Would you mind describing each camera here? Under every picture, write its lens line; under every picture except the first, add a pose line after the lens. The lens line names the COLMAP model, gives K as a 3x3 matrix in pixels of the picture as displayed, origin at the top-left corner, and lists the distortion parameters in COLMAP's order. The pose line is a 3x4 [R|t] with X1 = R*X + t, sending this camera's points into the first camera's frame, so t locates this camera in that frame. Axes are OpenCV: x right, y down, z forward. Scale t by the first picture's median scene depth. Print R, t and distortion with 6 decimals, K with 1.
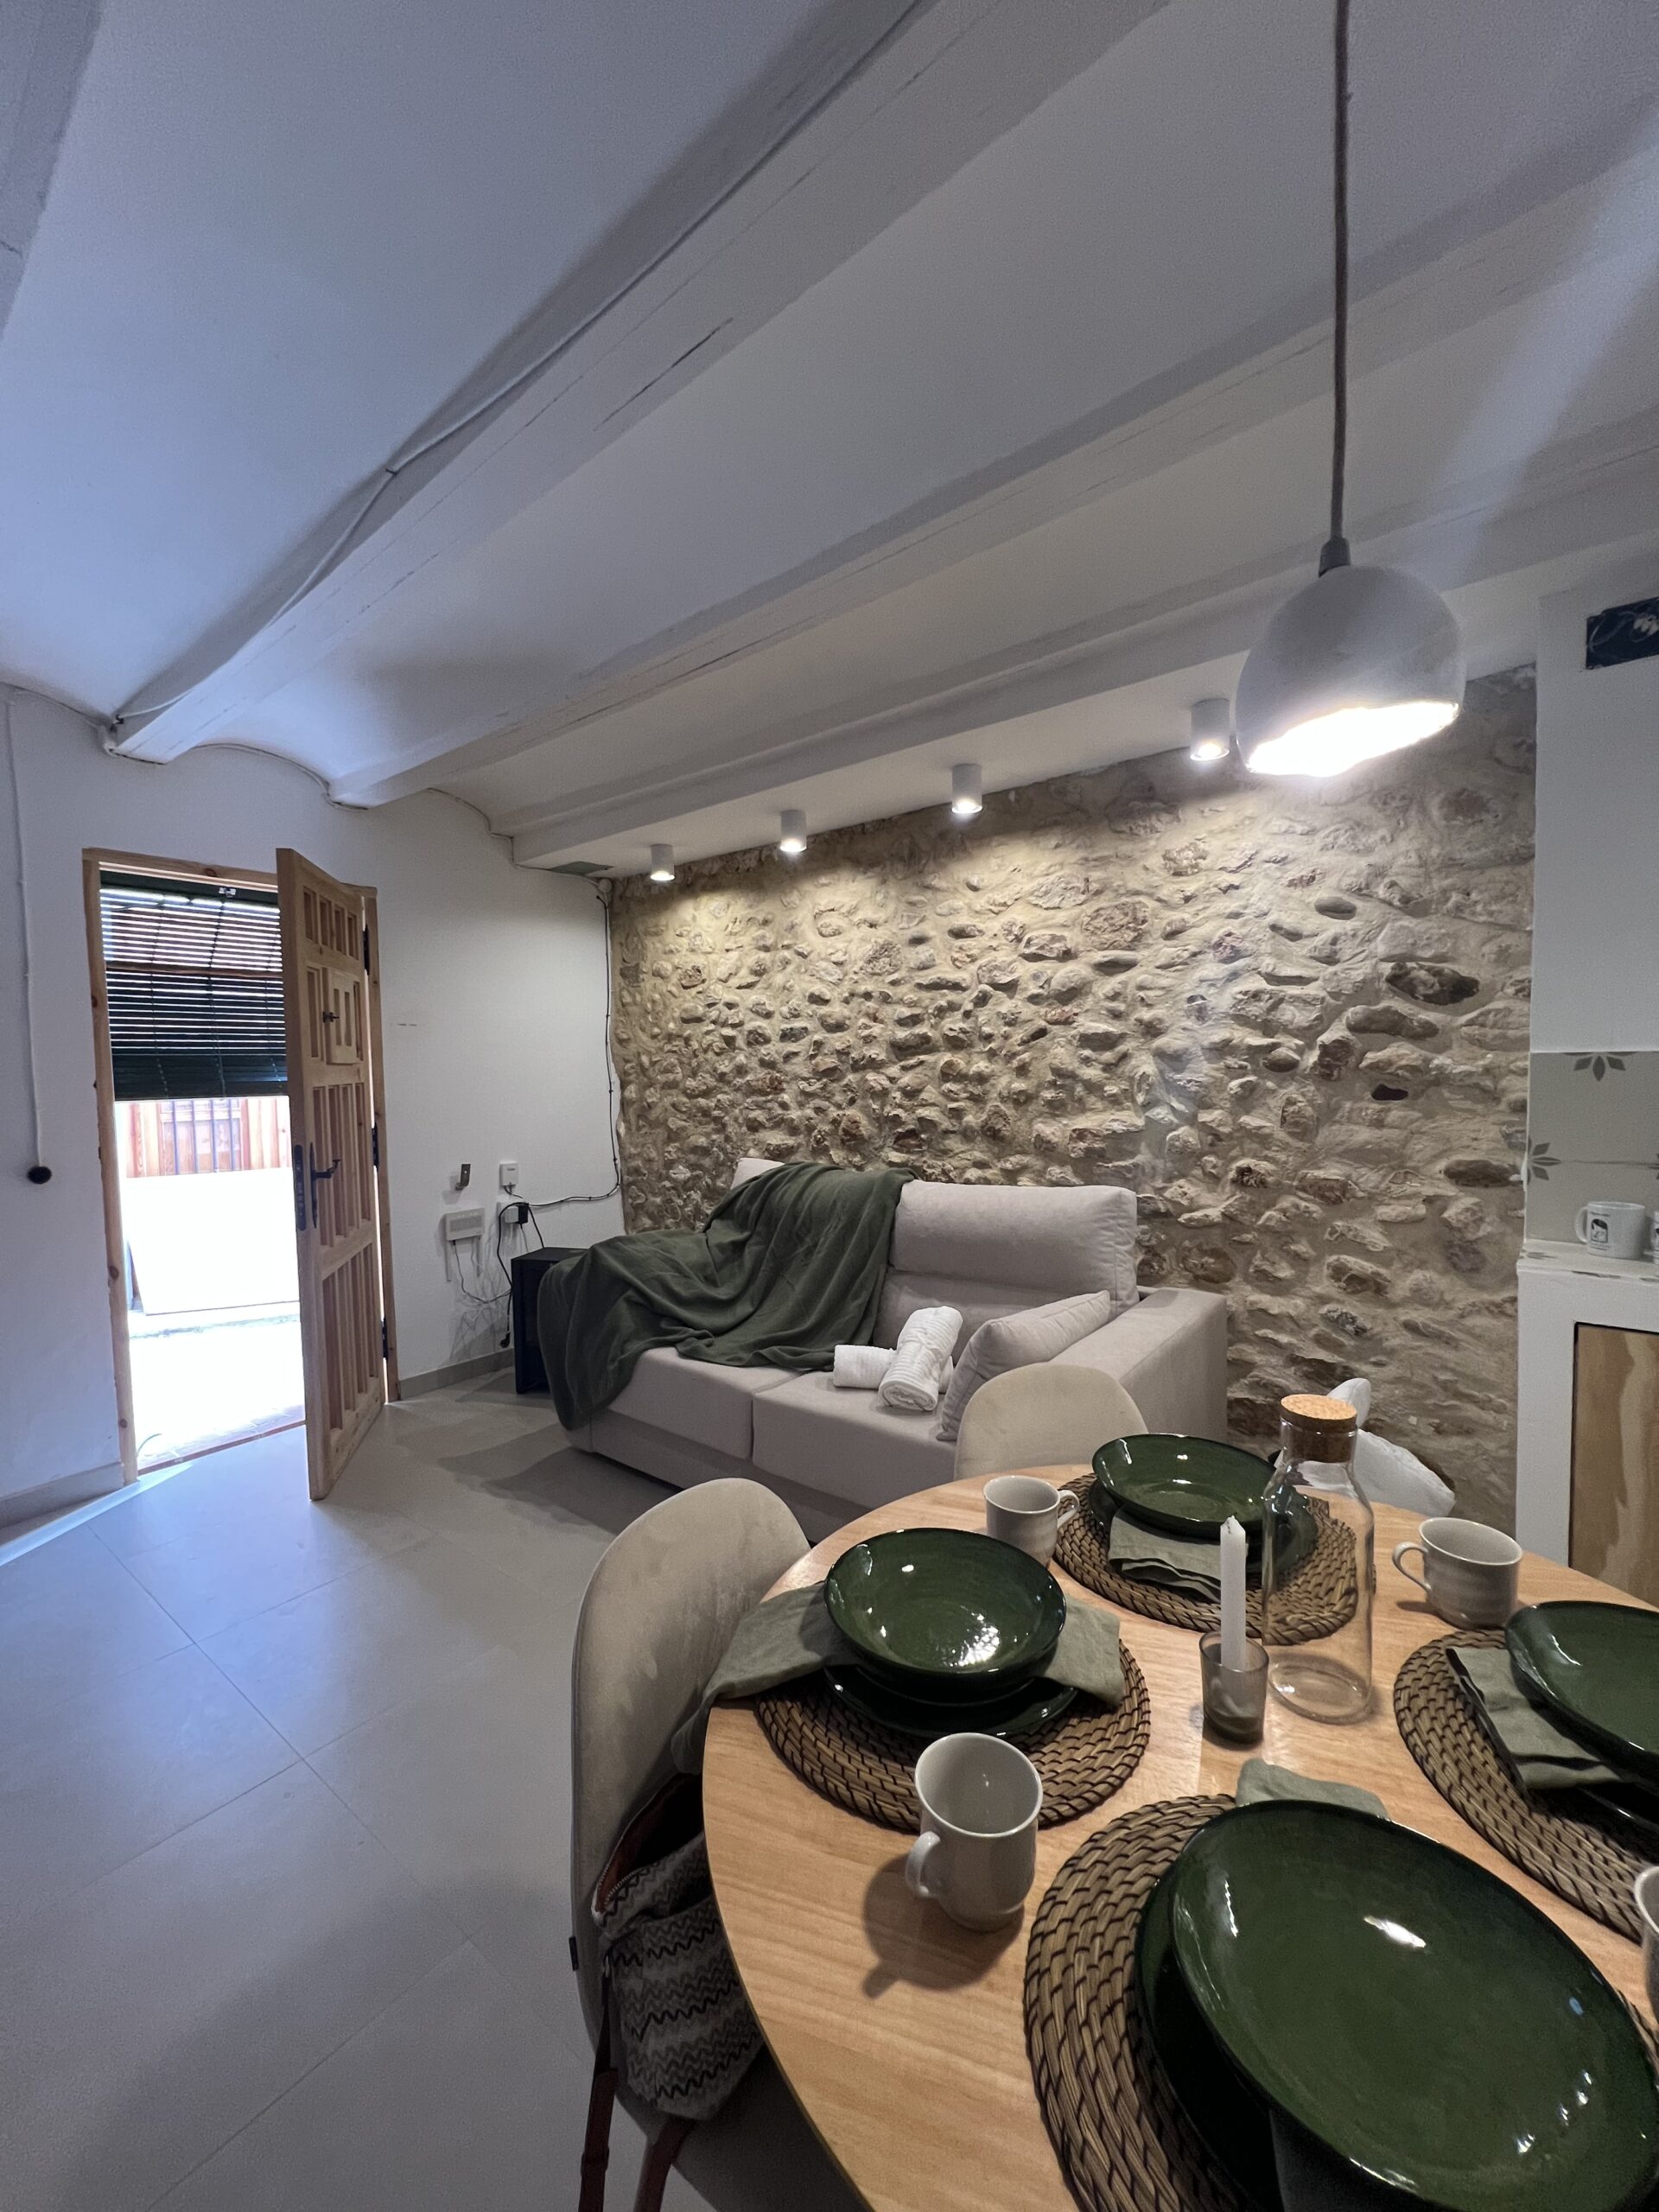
lens RADIAL K [[881.0, 0, 828.2], [0, 881.0, 1108.8], [0, 0, 1]] dist [-0.002149, 0.001757]
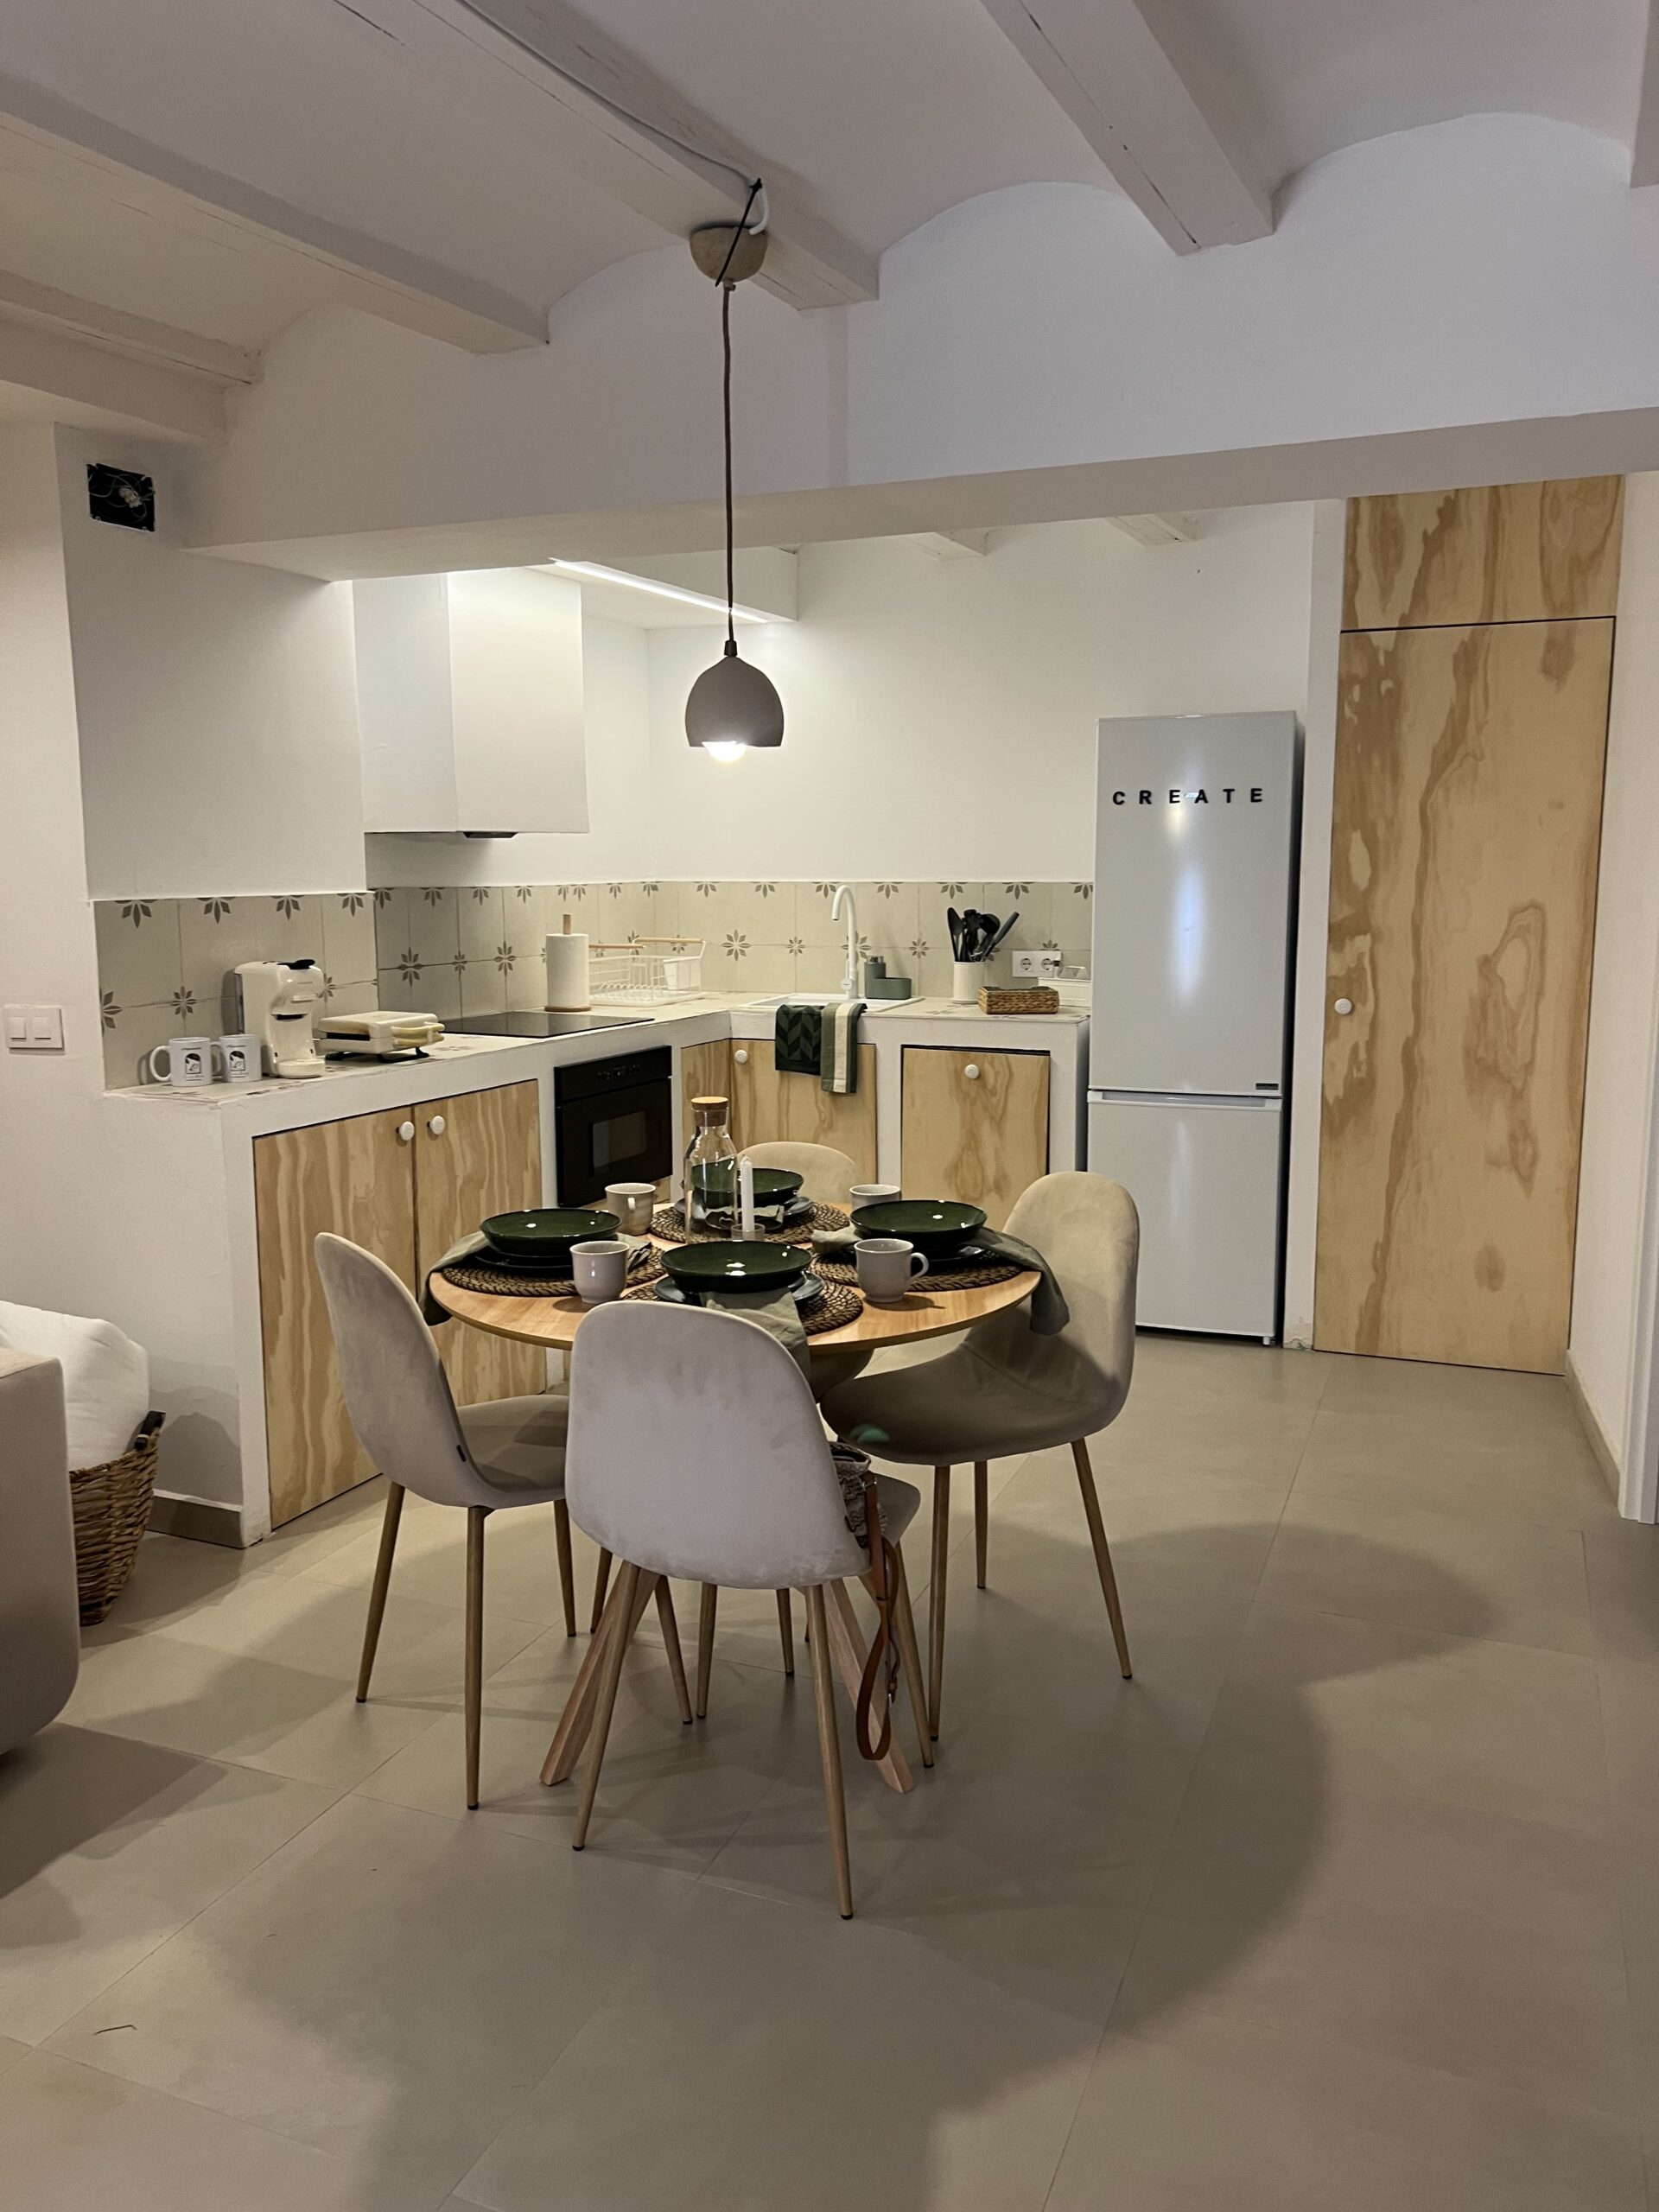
lens RADIAL K [[1686.2, 0, 839.2], [0, 1686.2, 1119.4], [0, 0, 1]] dist [-0.016037, -0.015019]
pose [[-0.274605, -0.131639, 0.952504, -0.794650], [0.059107, 0.986400, 0.153364, -0.039180], [-0.959739, 0.098414, -0.263089, 0.461811]]
